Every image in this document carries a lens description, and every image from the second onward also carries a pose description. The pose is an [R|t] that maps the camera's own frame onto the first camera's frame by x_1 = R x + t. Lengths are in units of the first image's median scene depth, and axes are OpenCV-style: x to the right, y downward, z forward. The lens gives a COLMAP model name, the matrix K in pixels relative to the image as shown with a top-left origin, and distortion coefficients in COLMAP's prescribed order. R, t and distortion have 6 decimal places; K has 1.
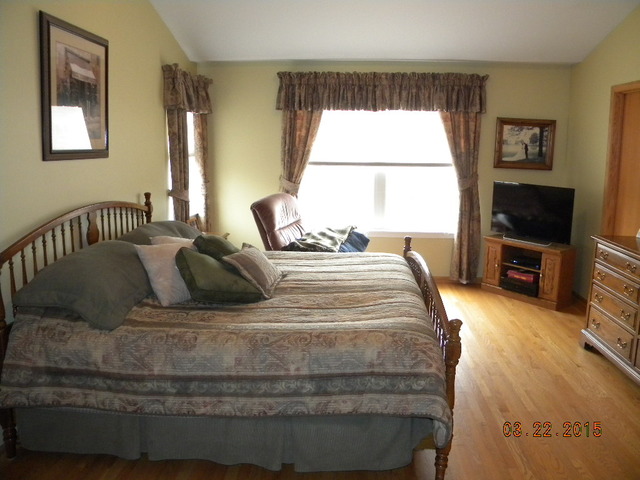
lens RADIAL K [[537.0, 0, 320.7], [0, 537.0, 236.5], [0, 0, 1]] dist [-0.186033, 0.144089]
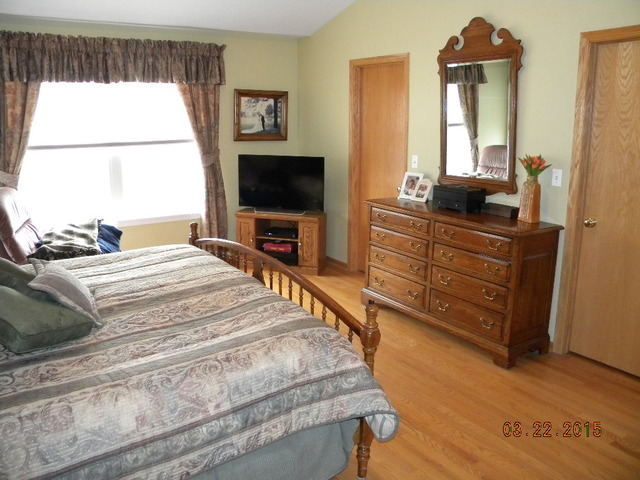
lens RADIAL K [[537.0, 0, 322.3], [0, 537.0, 234.7], [0, 0, 1]] dist [-0.186033, 0.144089]
pose [[0.797211, -0.135077, 0.588395, -0.168194], [0.108072, 0.990835, 0.081039, -0.025526], [-0.593949, -0.001016, 0.804502, 0.132898]]
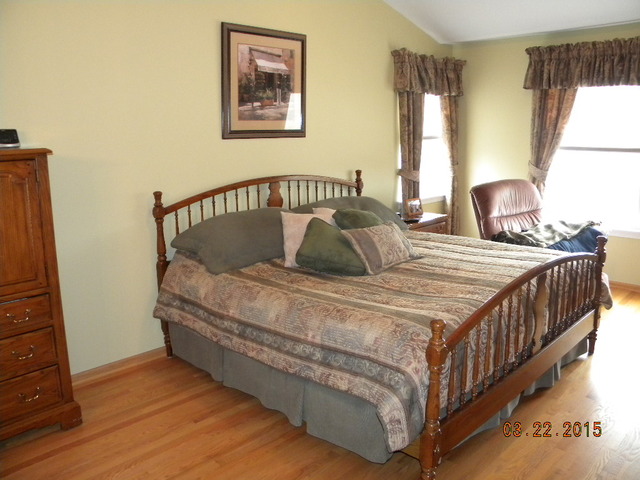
lens RADIAL K [[537.0, 0, 318.6], [0, 537.0, 242.0], [0, 0, 1]] dist [-0.186033, 0.144089]
pose [[0.749496, 0.117443, -0.651508, 0.308234], [-0.093036, 0.993057, 0.071983, -0.006807], [0.655439, 0.006663, 0.755219, 0.099258]]
